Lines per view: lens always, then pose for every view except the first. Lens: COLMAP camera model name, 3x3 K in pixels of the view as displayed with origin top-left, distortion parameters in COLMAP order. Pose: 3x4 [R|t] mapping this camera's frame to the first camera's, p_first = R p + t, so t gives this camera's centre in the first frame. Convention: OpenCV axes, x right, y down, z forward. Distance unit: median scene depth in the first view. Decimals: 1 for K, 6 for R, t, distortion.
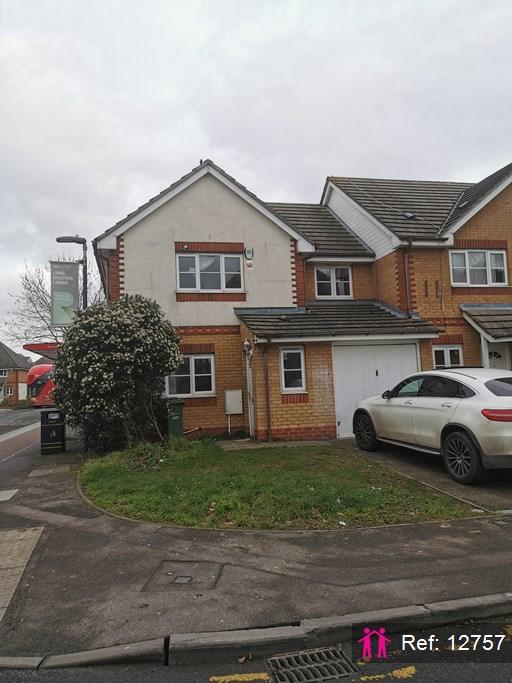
lens RADIAL K [[526.4, 0, 256.0], [0, 526.4, 329.8], [0, 0, 1]] dist [0.032812, -0.001024]
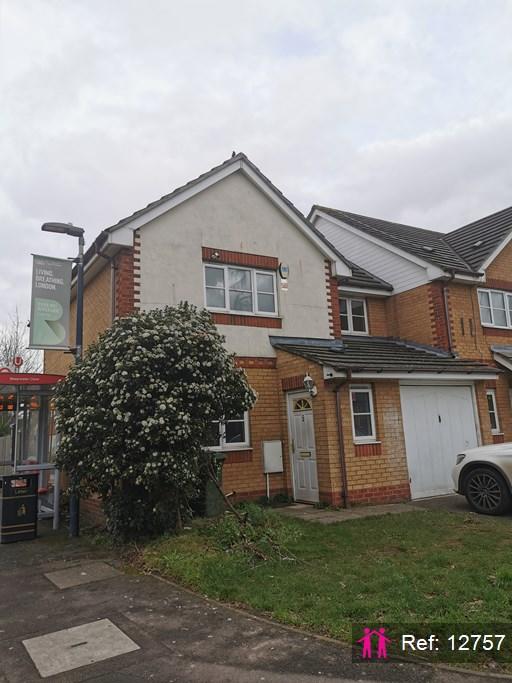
lens RADIAL K [[526.4, 0, 256.0], [0, 526.4, 329.8], [0, 0, 1]] dist [0.032812, -0.001024]
pose [[0.951508, 0.054597, 0.302741, -0.309341], [-0.022098, 0.993713, -0.109752, 0.037981], [-0.306830, 0.097740, 0.946732, 0.256346]]
